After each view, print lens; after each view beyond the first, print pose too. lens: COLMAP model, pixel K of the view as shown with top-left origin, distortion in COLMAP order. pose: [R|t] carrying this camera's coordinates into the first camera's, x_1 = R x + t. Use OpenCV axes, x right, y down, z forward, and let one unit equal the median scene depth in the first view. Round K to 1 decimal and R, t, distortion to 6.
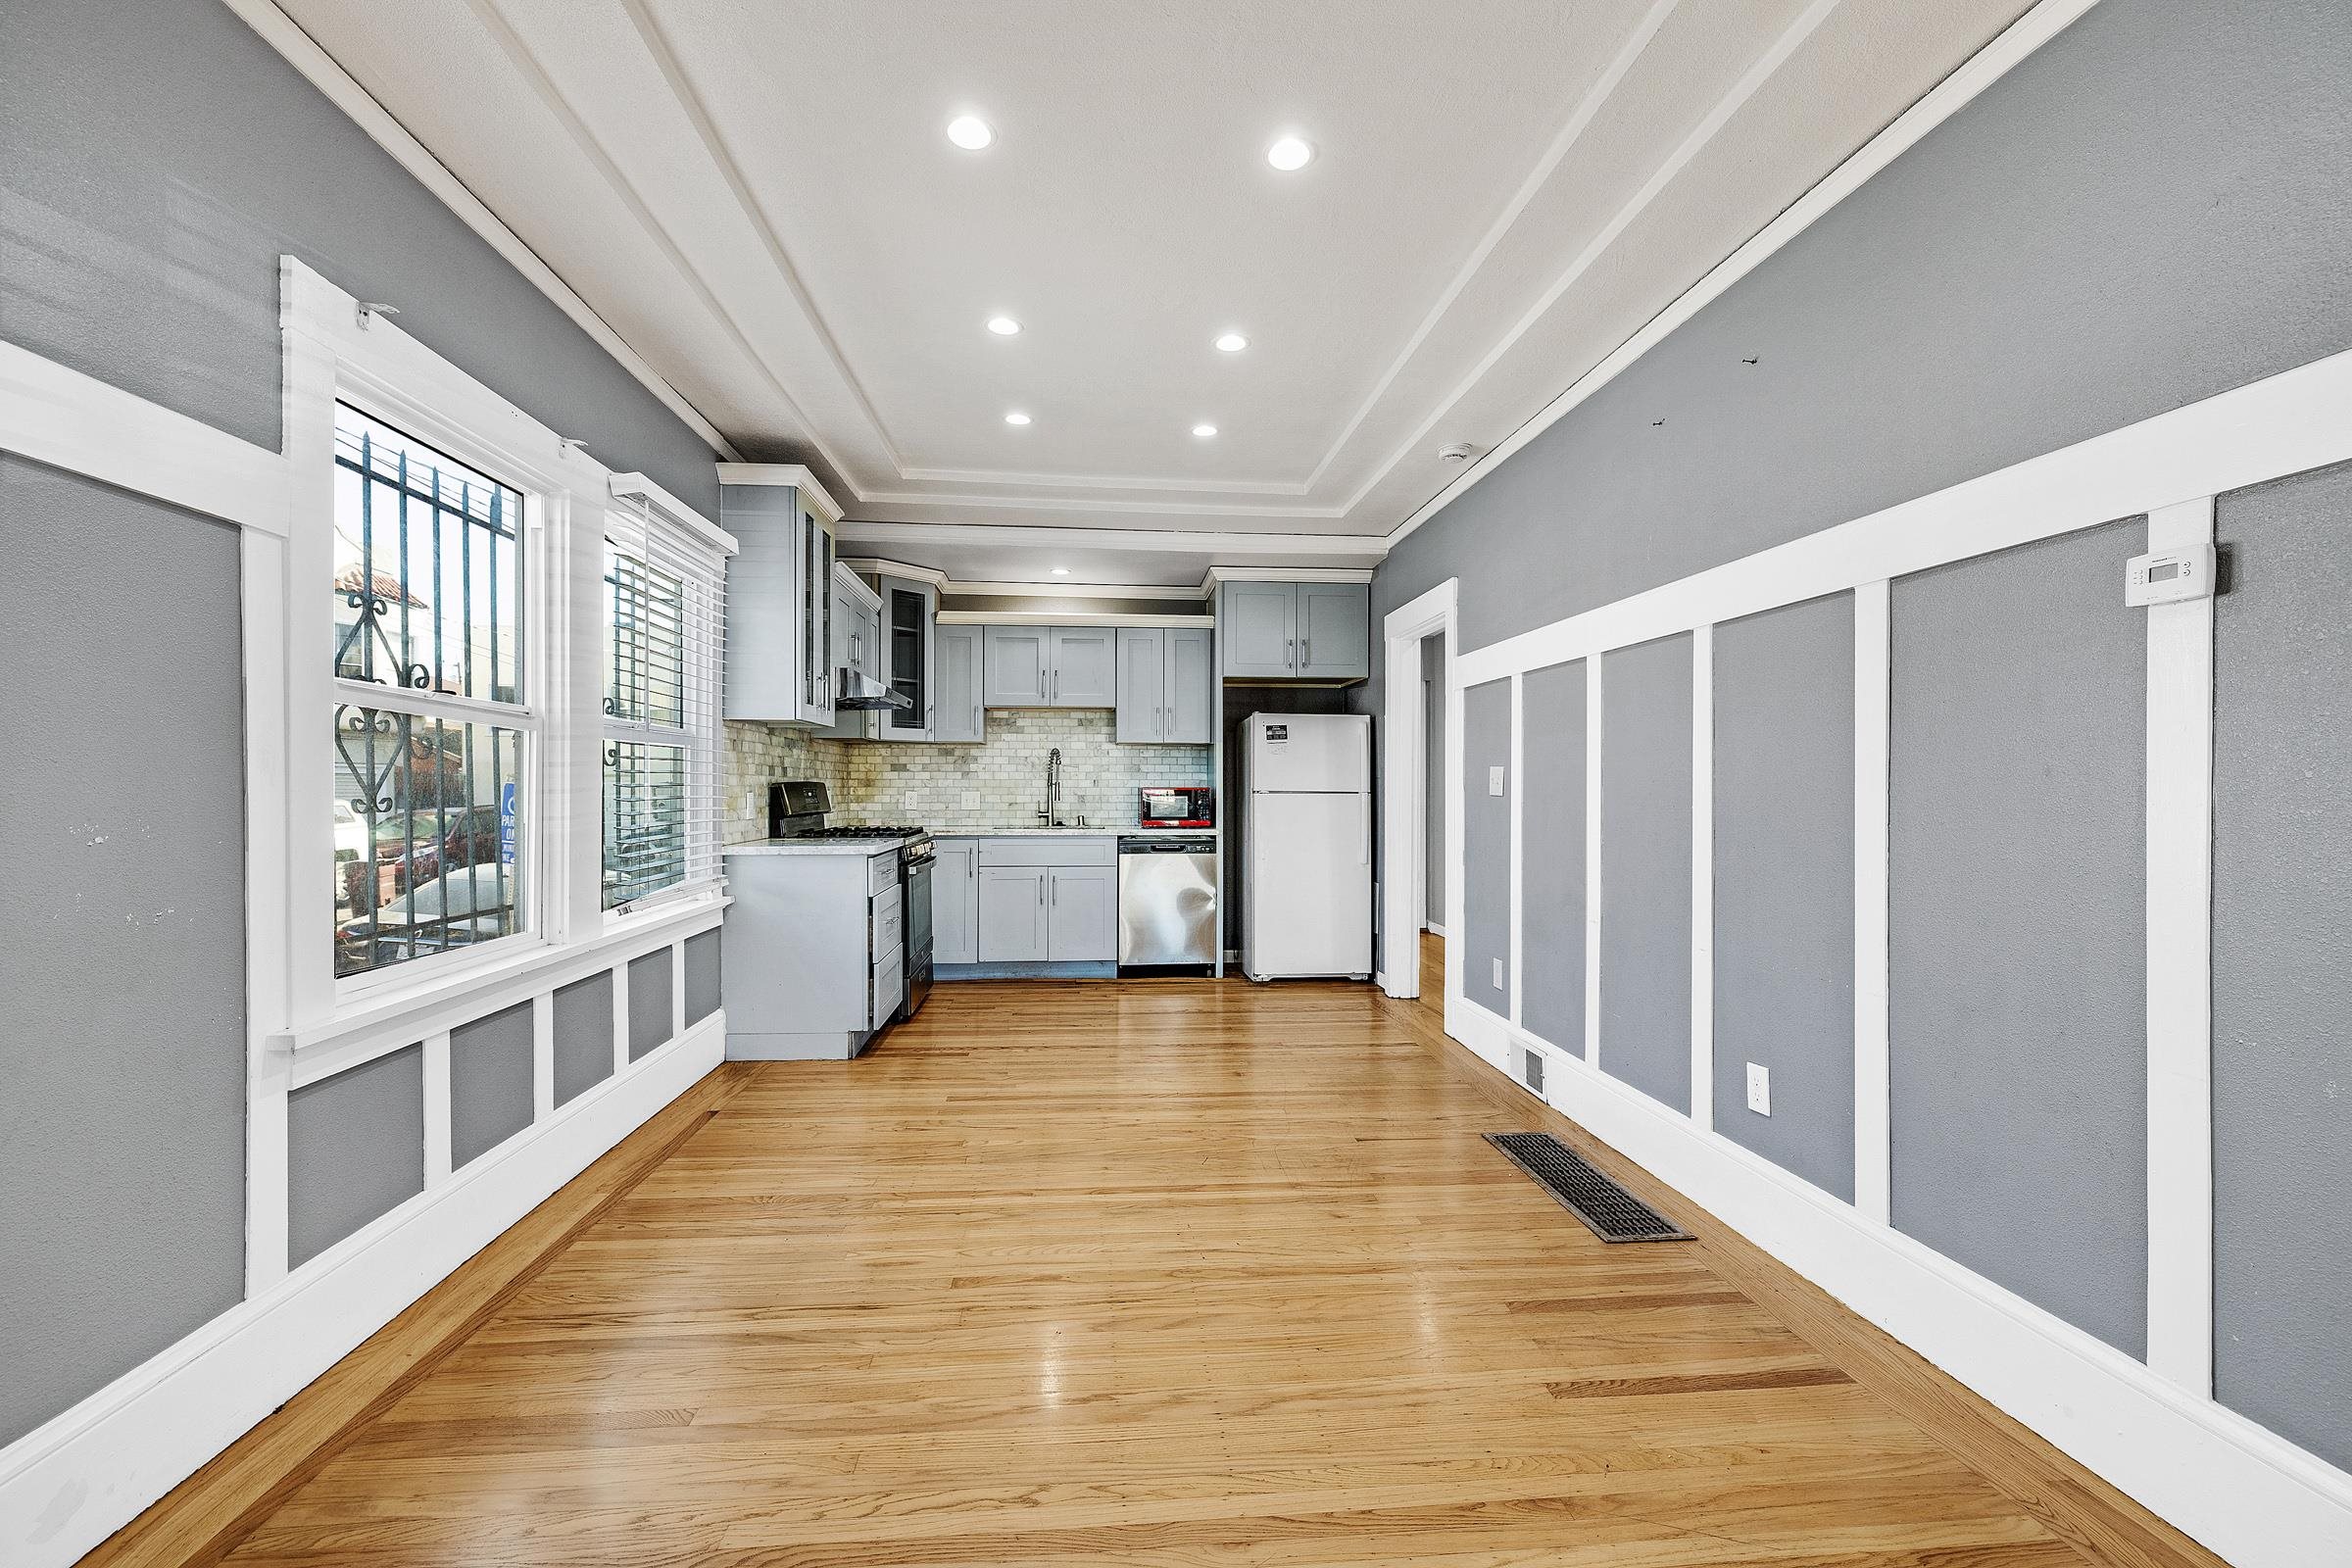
lens RADIAL K [[981.0, 0, 1169.0], [0, 981.0, 787.3], [0, 0, 1]] dist [-0.000610, -0.000110]
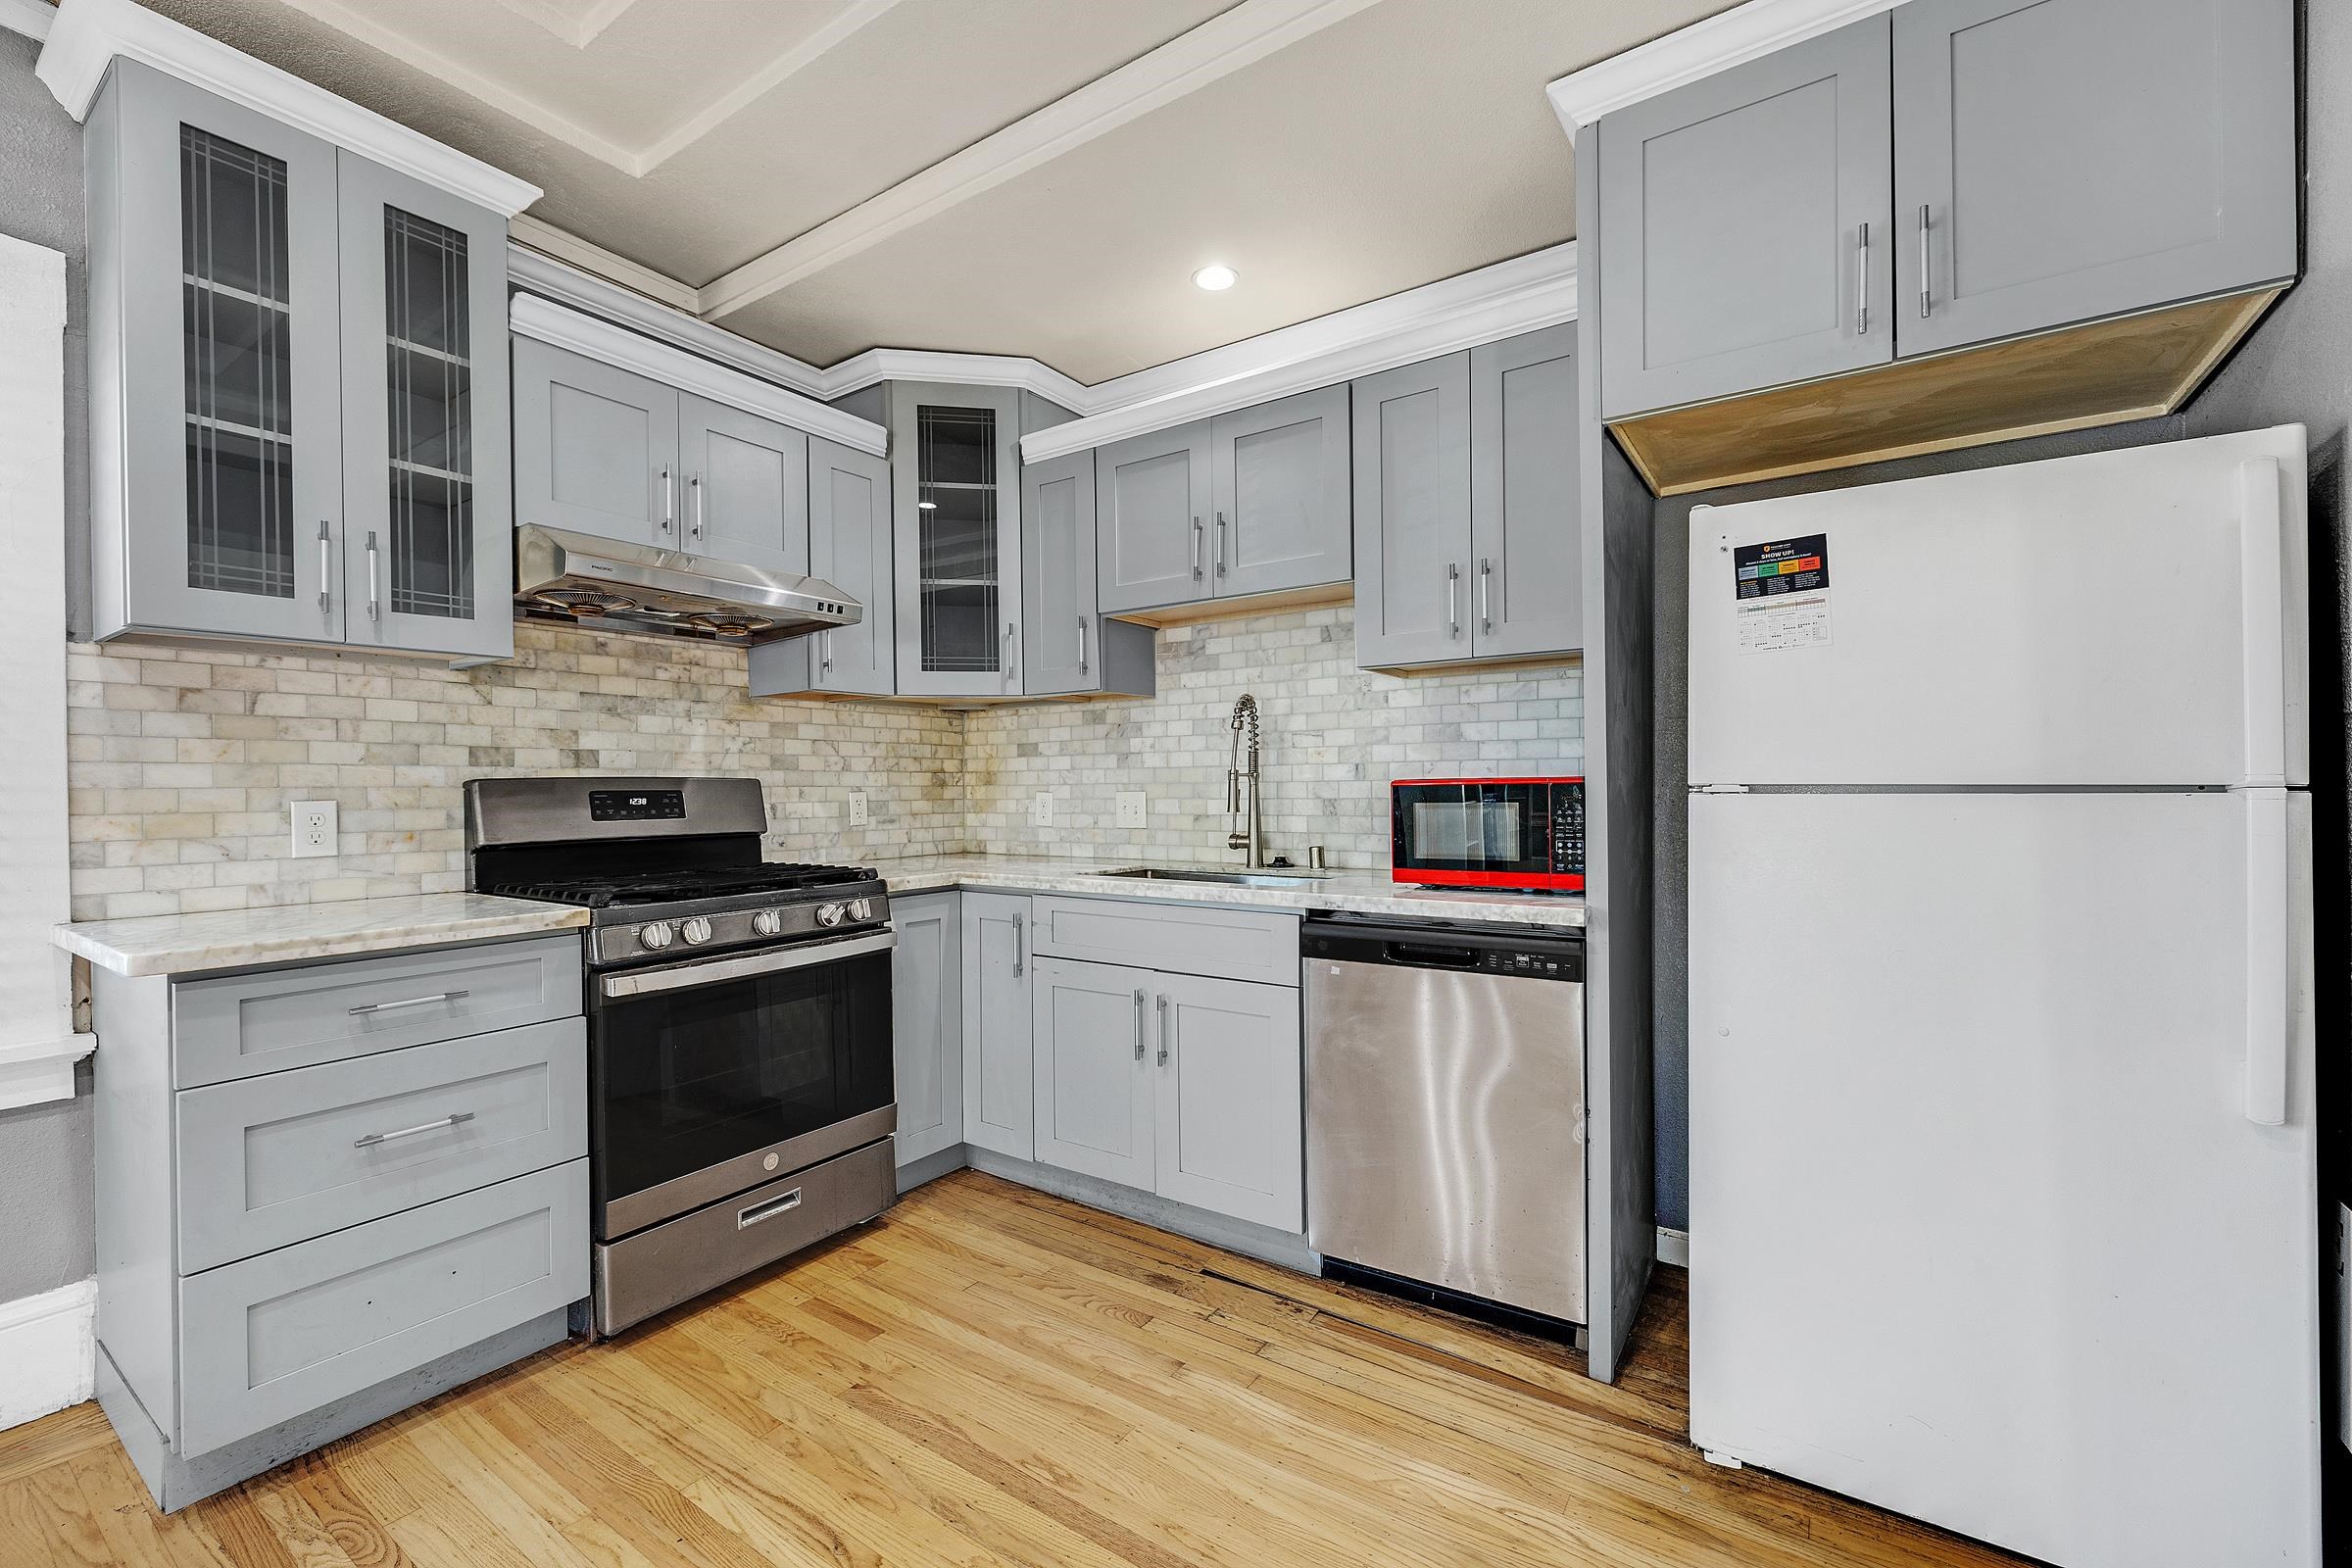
lens RADIAL K [[981.0, 0, 1169.0], [0, 981.0, 787.3], [0, 0, 1]] dist [-0.000610, -0.000110]
pose [[0.767205, -0.009117, -0.641338, 0.153063], [0.011526, 0.999933, -0.000426, 0.002392], [0.641299, -0.007065, 0.767259, 0.686163]]
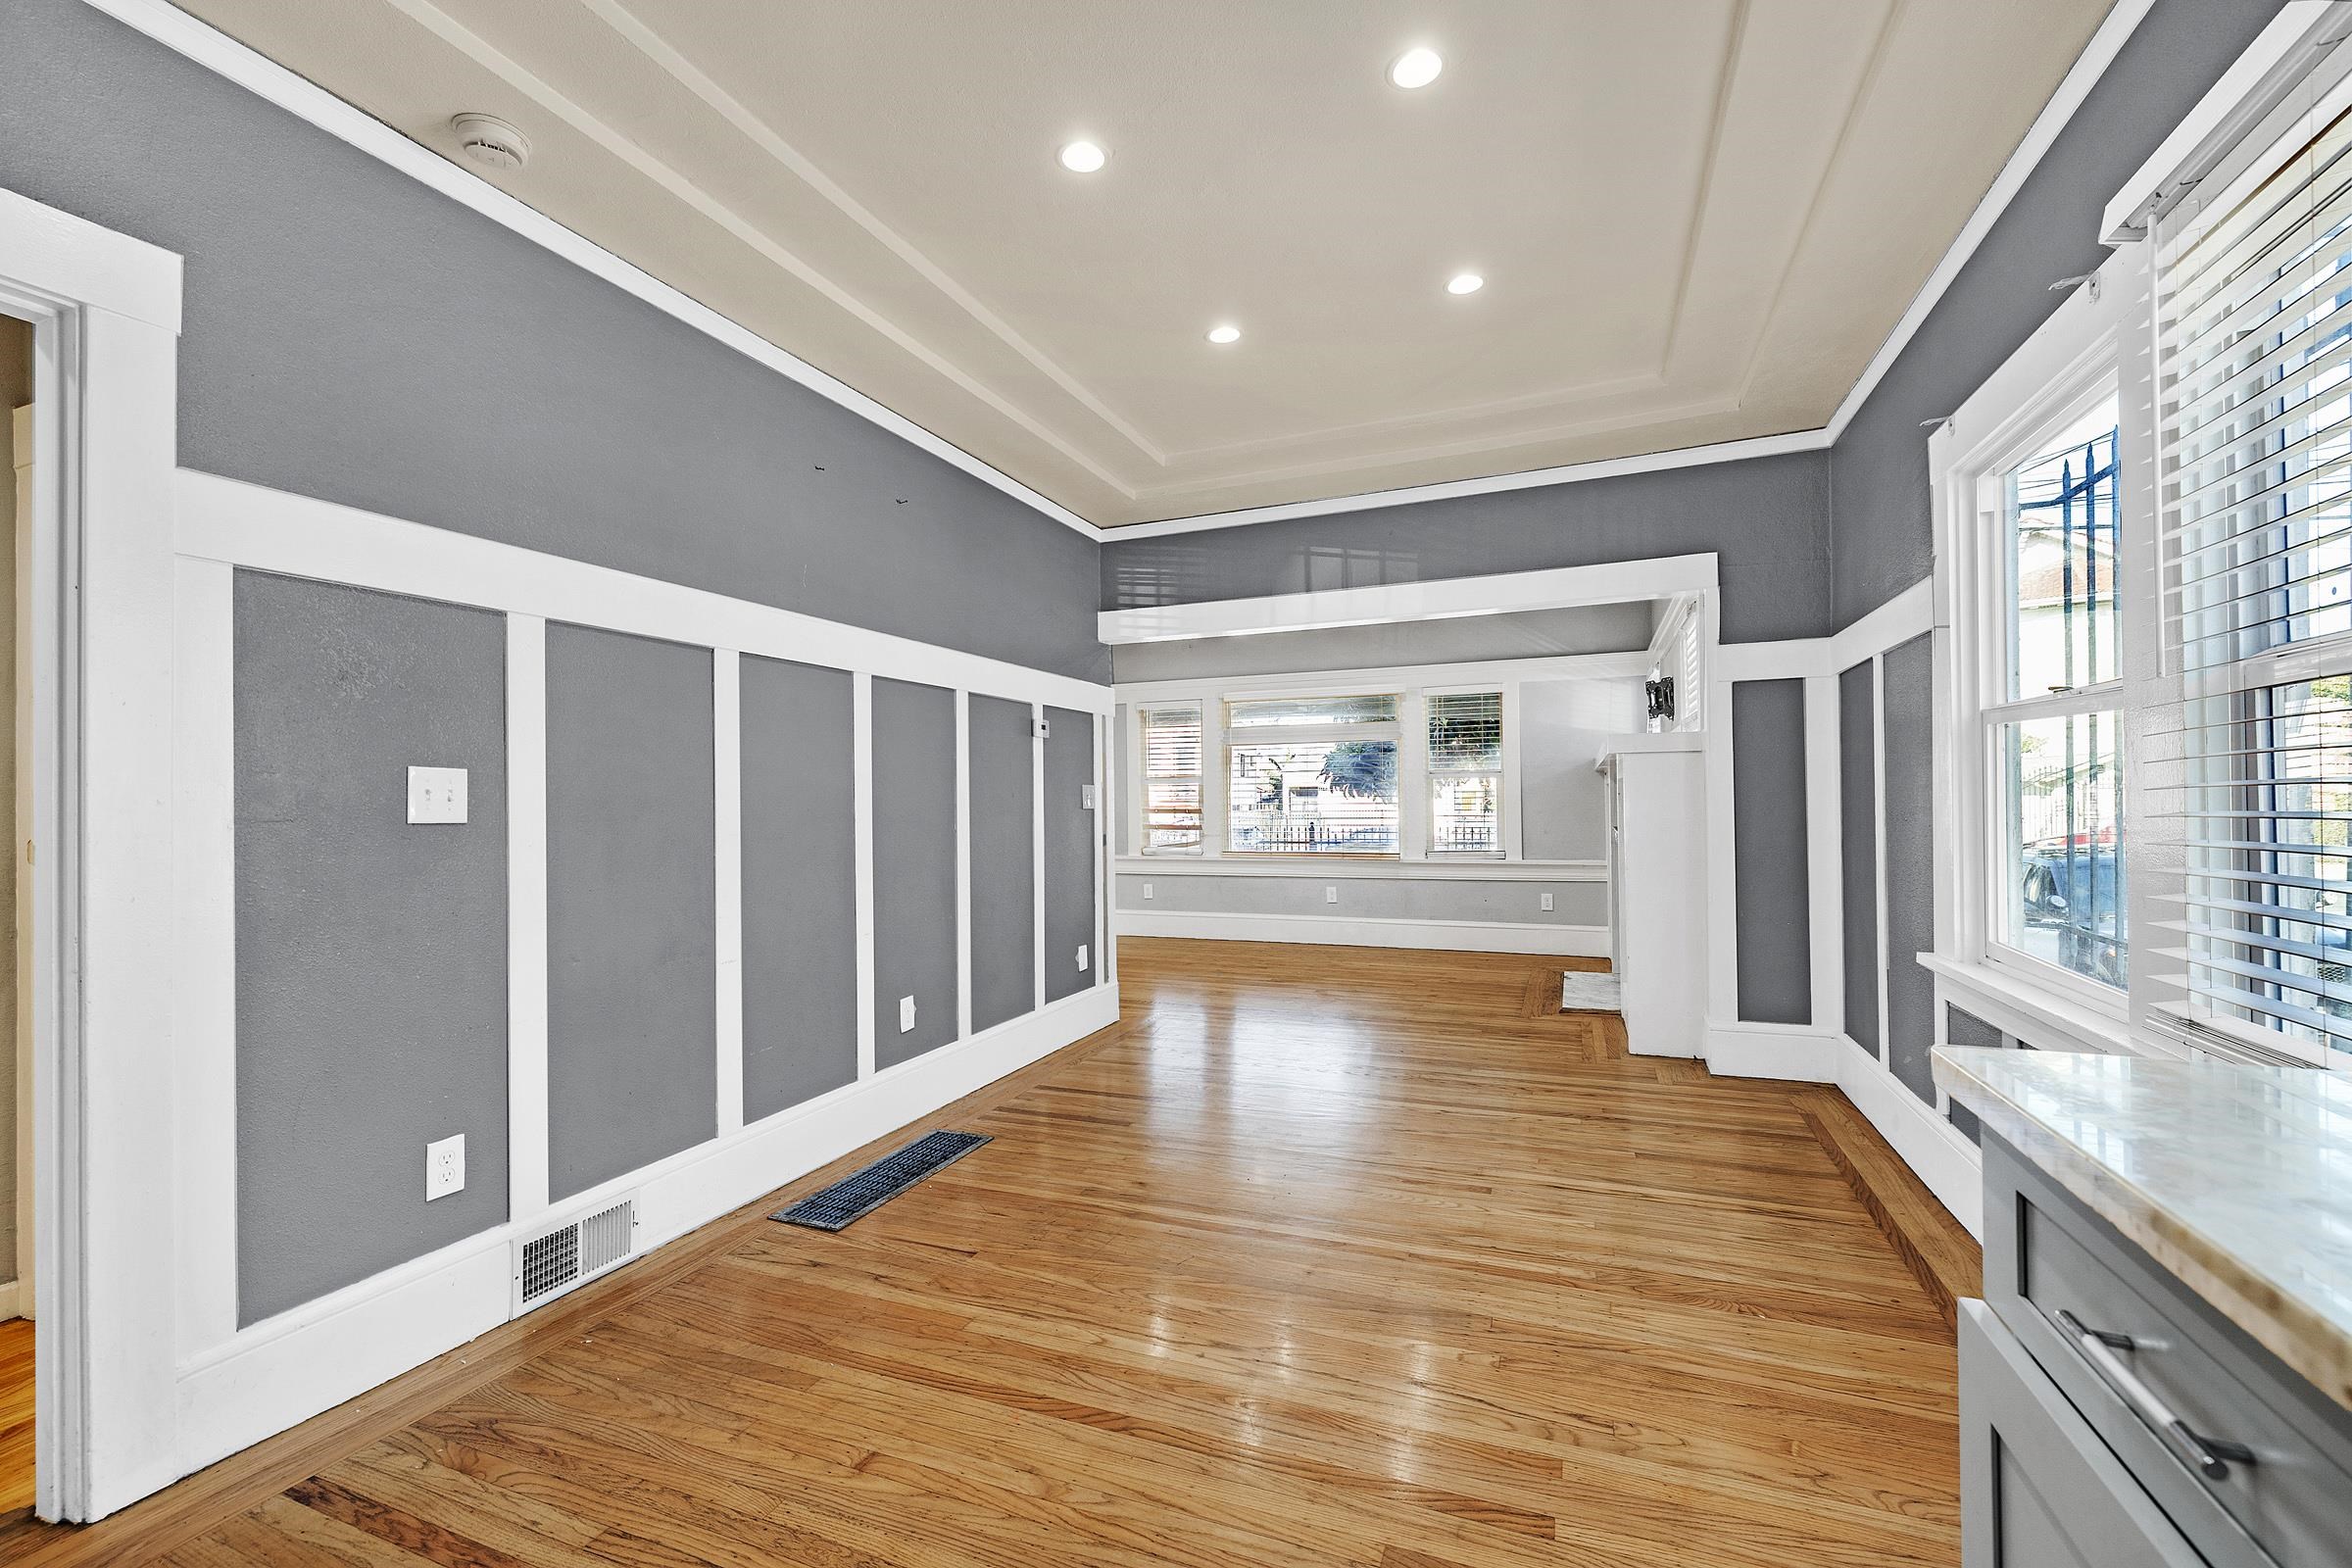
lens RADIAL K [[982.8, 0, 1168.1], [0, 982.8, 795.6], [0, 0, 1]] dist [-0.000394, 0.000155]
pose [[-0.886794, 0.009551, 0.462065, -0.174011], [0.009217, 0.999953, -0.002978, -0.001203], [-0.462072, 0.001618, -0.886841, 0.910897]]
